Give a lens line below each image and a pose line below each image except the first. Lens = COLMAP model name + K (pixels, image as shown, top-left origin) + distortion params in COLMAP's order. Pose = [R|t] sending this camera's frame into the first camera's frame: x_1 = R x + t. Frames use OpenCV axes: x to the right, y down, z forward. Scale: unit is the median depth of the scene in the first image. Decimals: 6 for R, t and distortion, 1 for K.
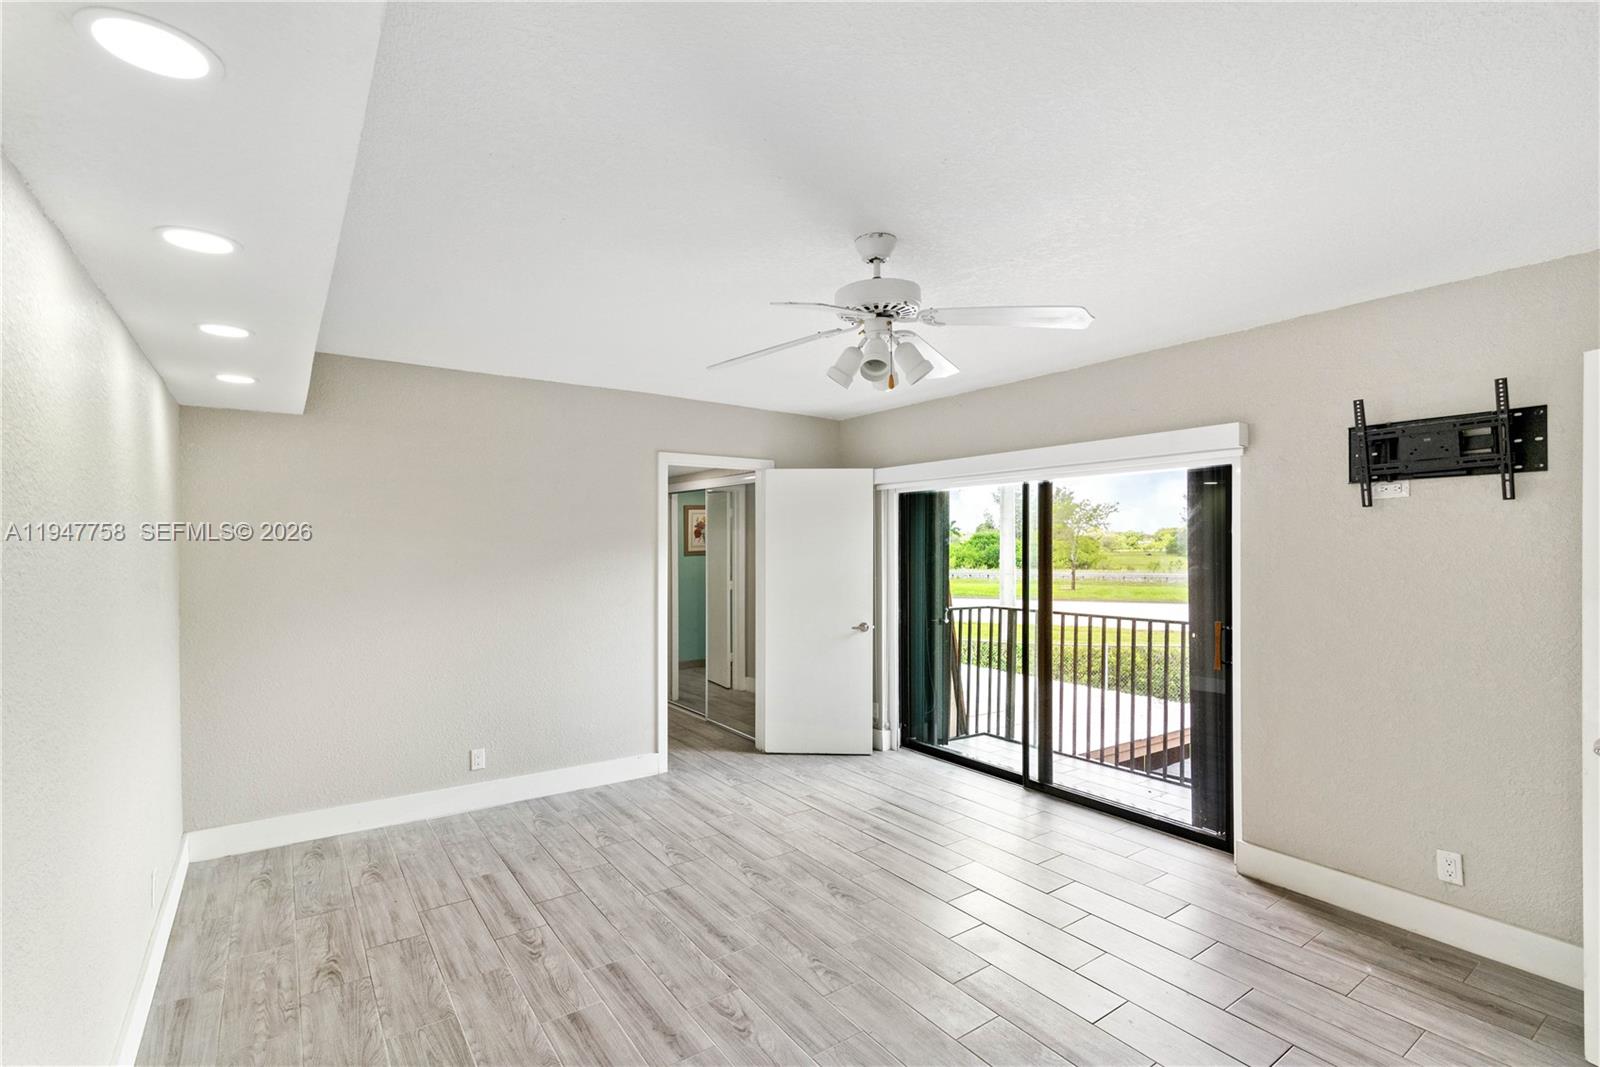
lens RADIAL K [[742.5, 0, 794.3], [0, 742.5, 524.3], [0, 0, 1]] dist [0.020664, -0.000458]
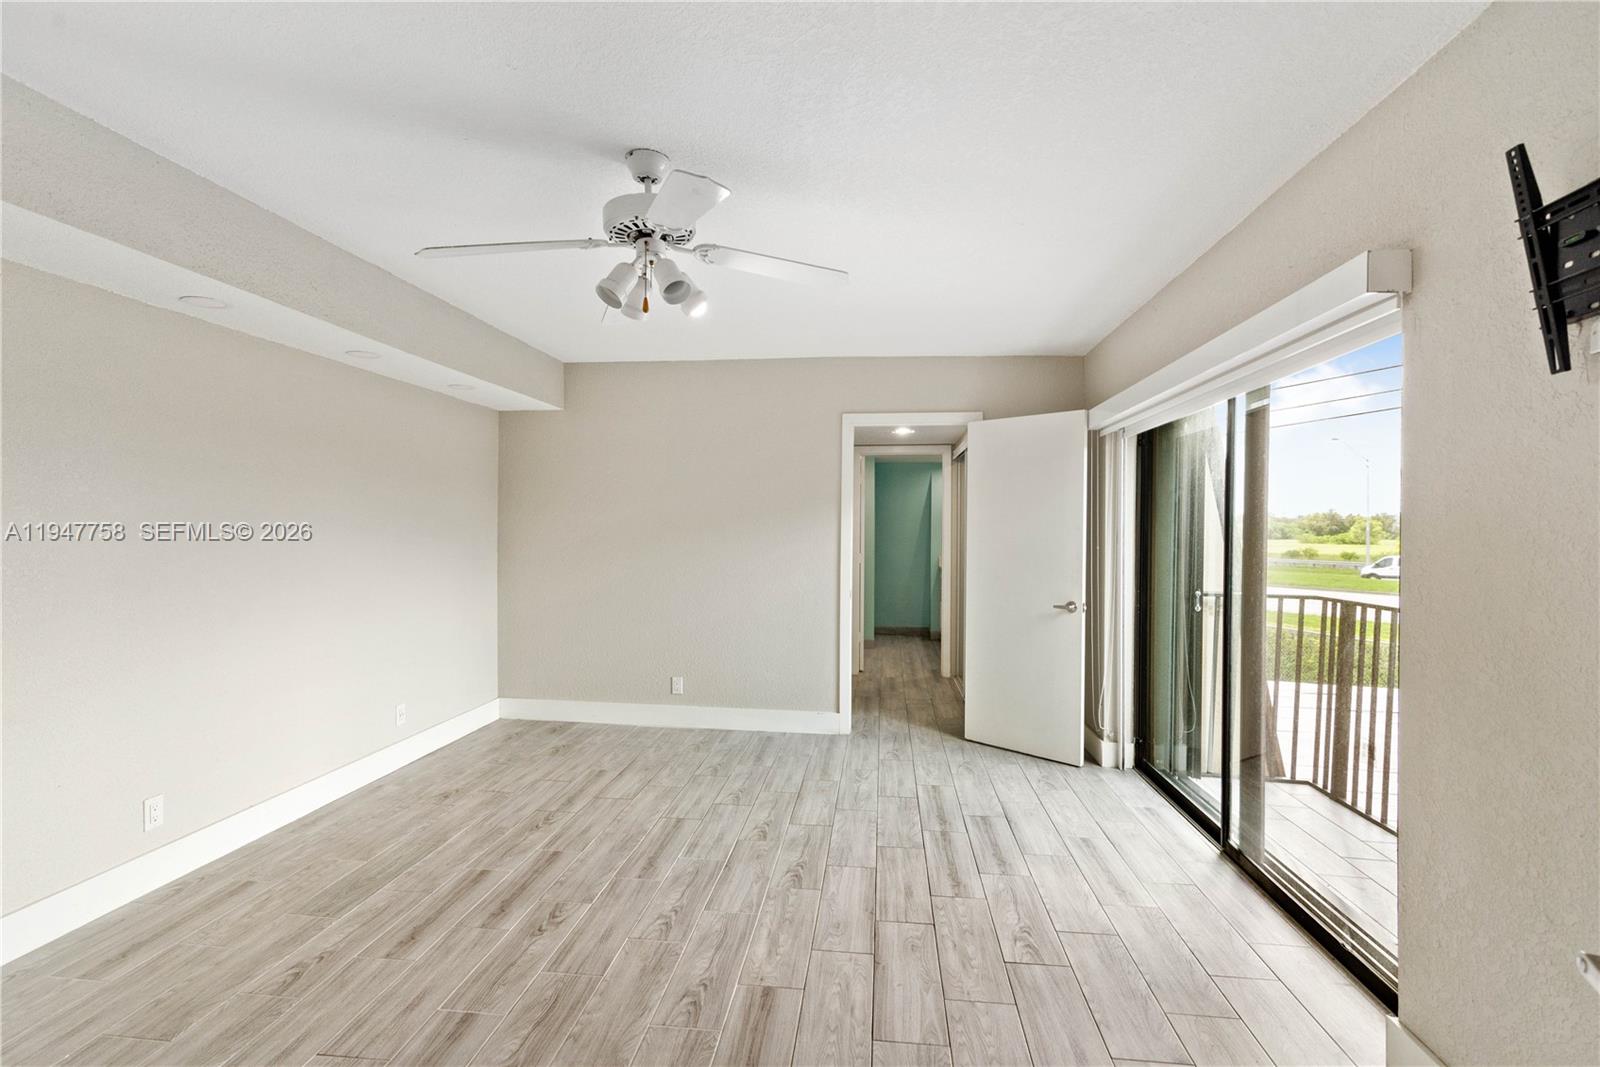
lens RADIAL K [[742.5, 0, 794.3], [0, 742.5, 524.3], [0, 0, 1]] dist [0.020664, -0.000458]
pose [[0.741744, 0.001621, -0.670681, 0.501273], [0.010645, 0.999843, 0.014189, 0.041220], [0.670599, -0.017664, 0.741610, 0.245230]]
